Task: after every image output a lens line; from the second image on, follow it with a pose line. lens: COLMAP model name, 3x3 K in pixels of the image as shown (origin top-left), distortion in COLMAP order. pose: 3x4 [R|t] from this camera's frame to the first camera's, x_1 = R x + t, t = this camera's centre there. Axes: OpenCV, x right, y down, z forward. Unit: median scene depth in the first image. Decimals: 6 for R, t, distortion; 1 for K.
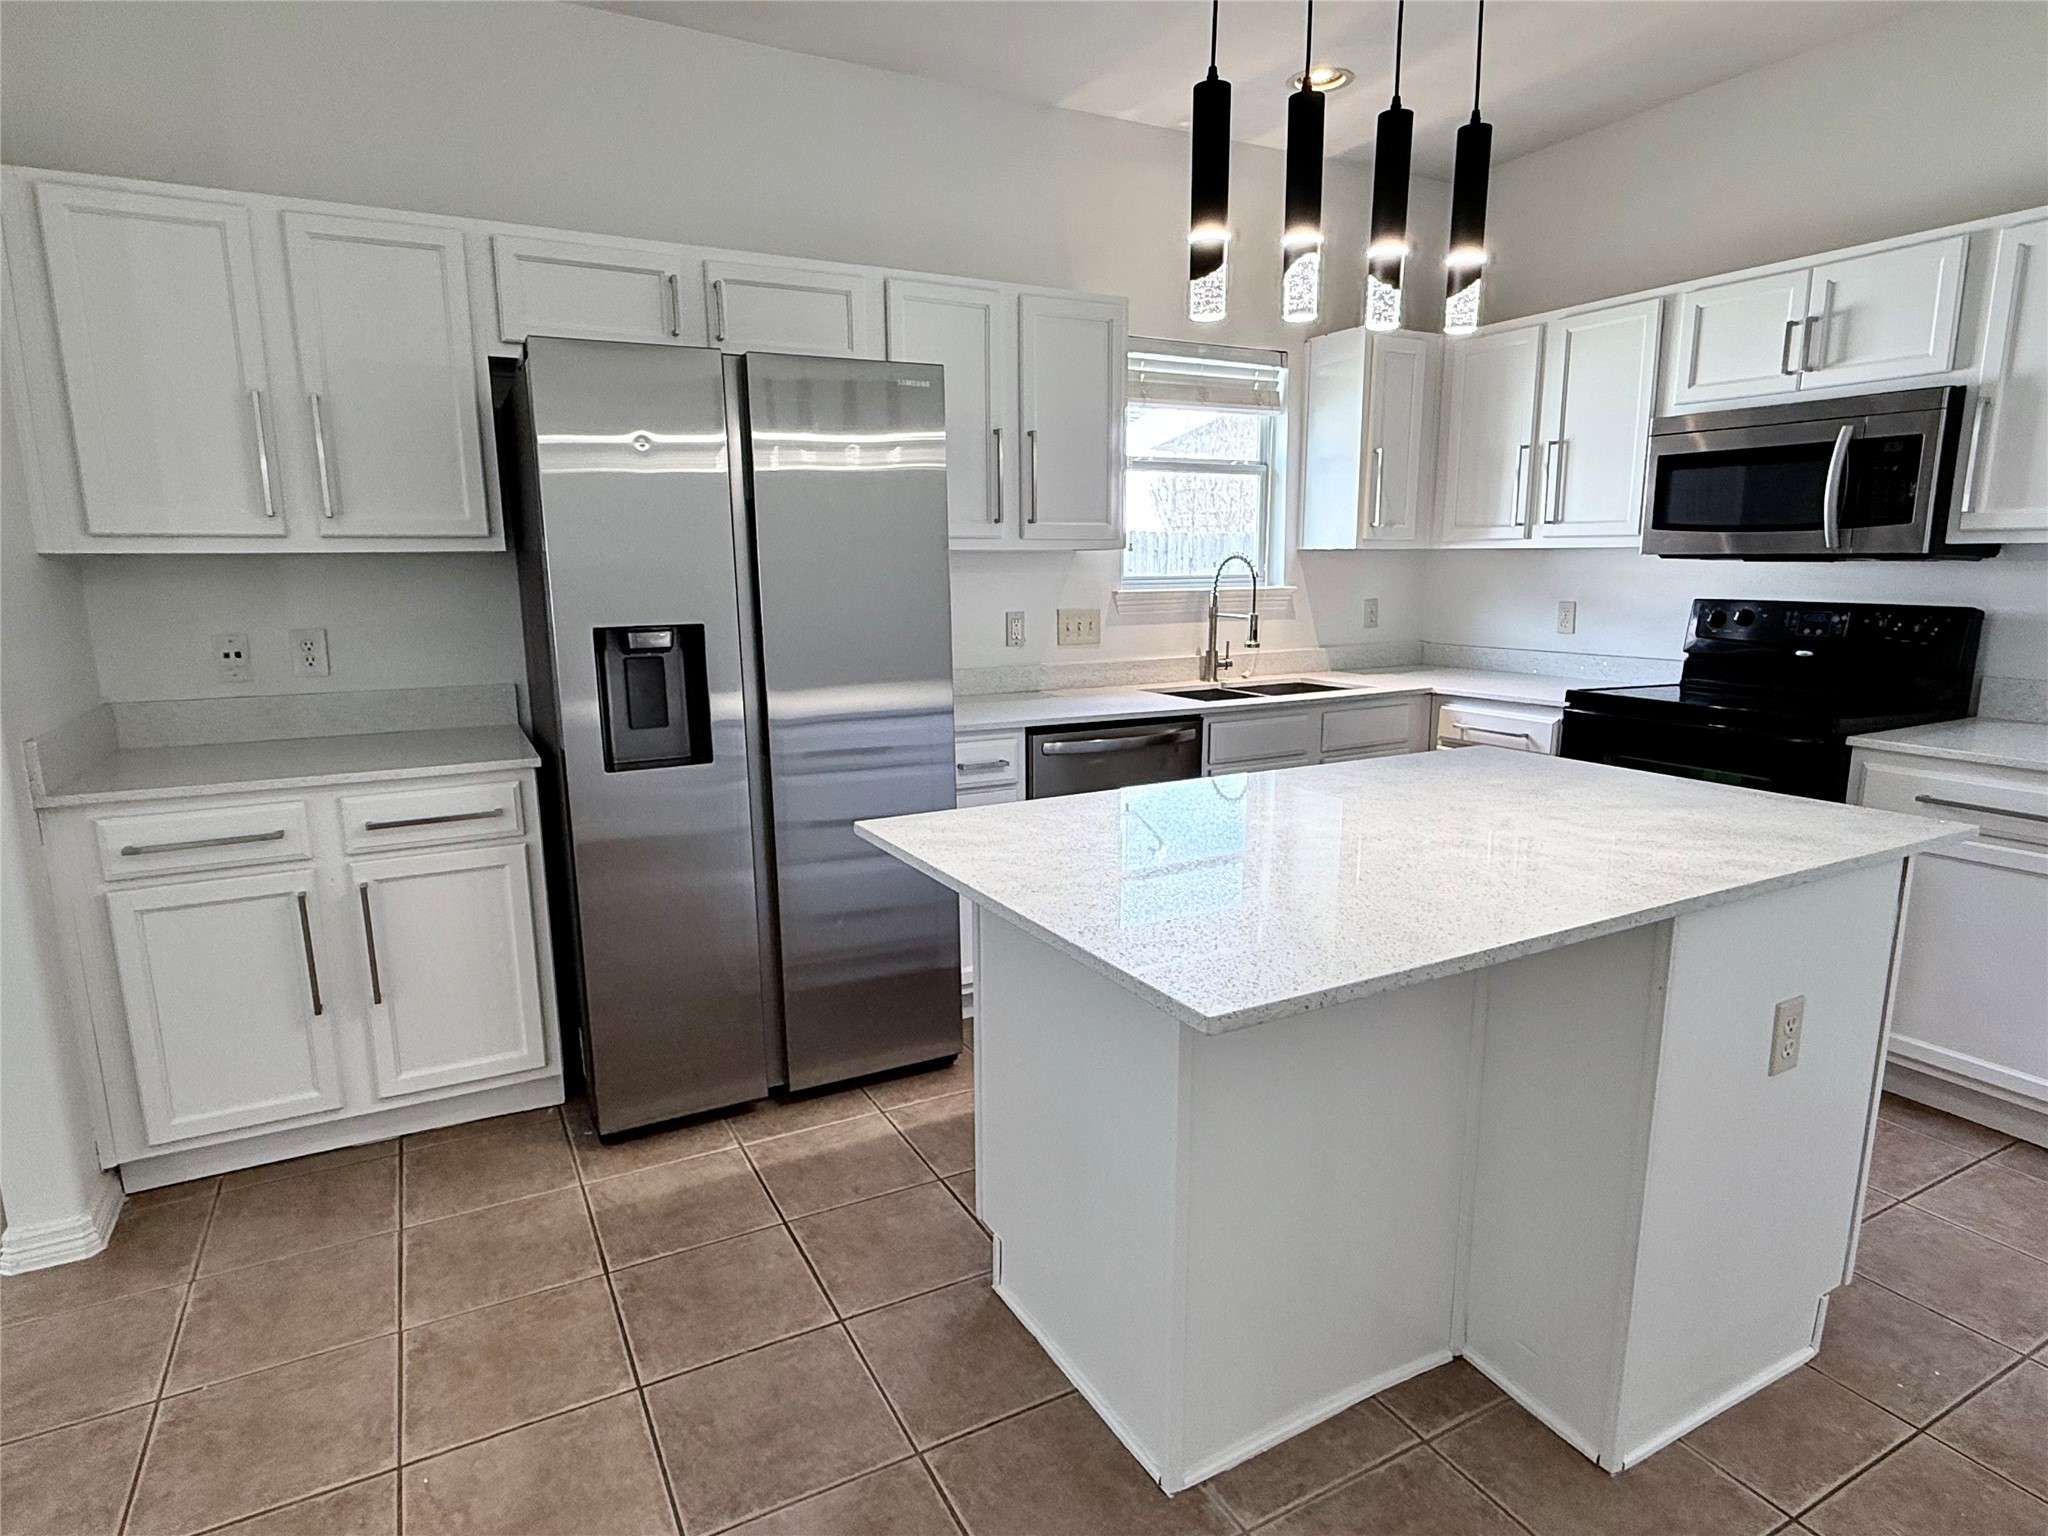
lens RADIAL K [[1140.3, 0, 1021.8], [0, 1140.3, 774.2], [0, 0, 1]] dist [-0.002607, 0.002486]
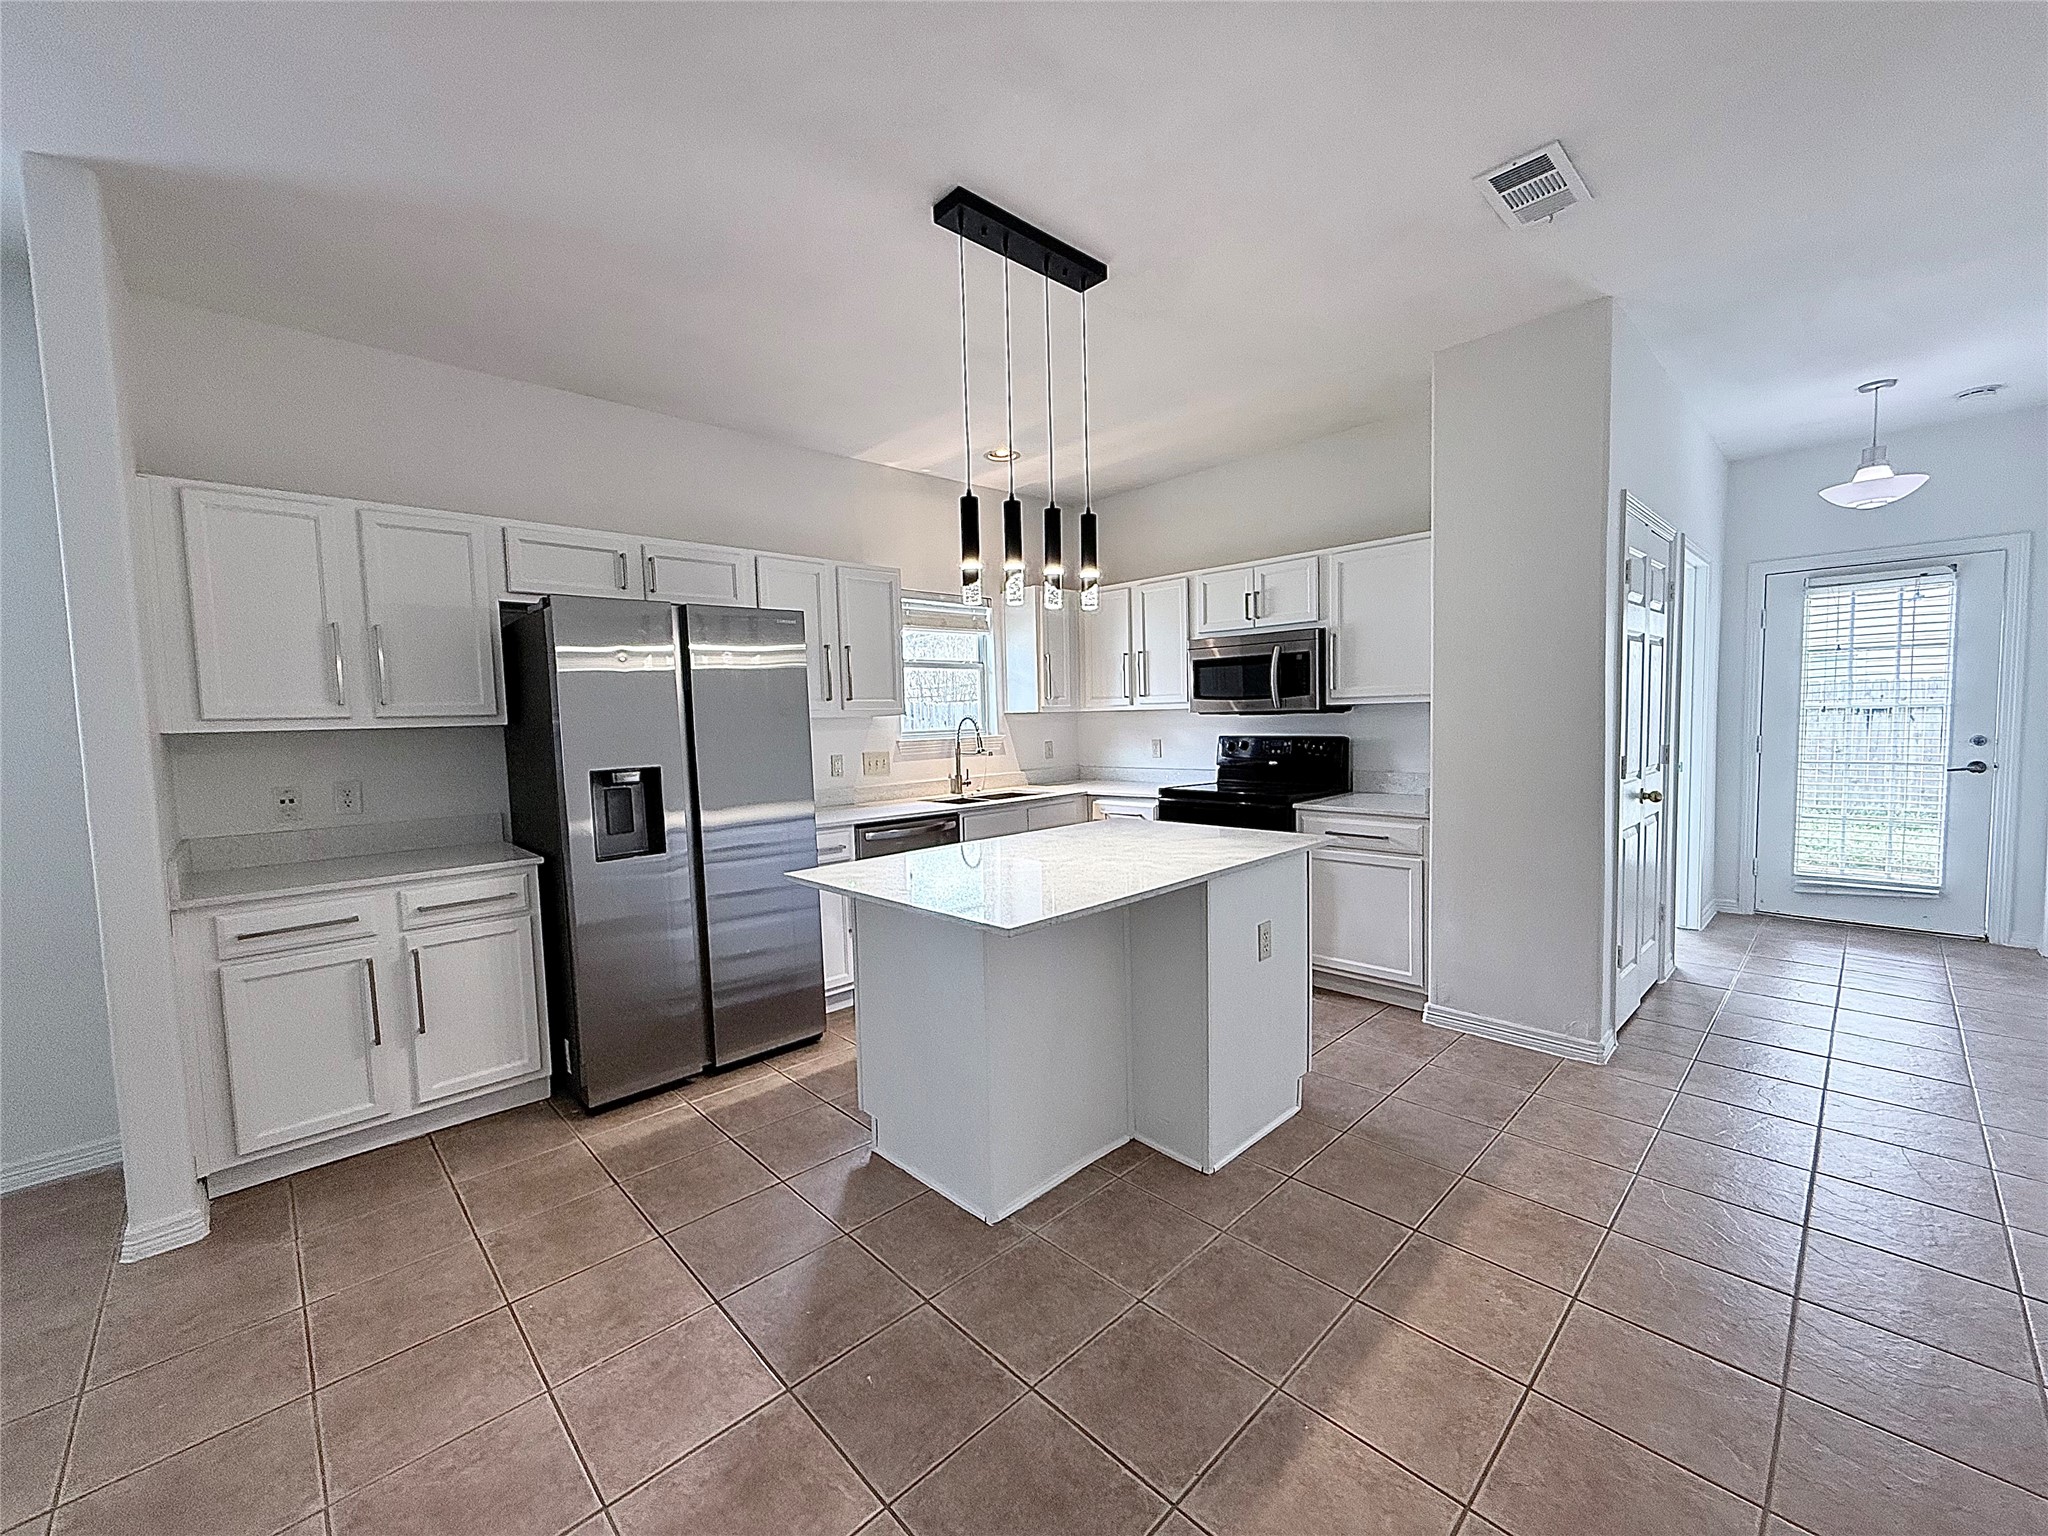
lens RADIAL K [[817.1, 0, 1023.7], [0, 817.1, 769.5], [0, 0, 1]] dist [-0.000185, -0.000076]
pose [[0.962460, -0.036995, 0.268890, -0.094594], [0.070223, 0.990877, -0.115026, 0.040970], [-0.262181, 0.129591, 0.956278, -0.234575]]
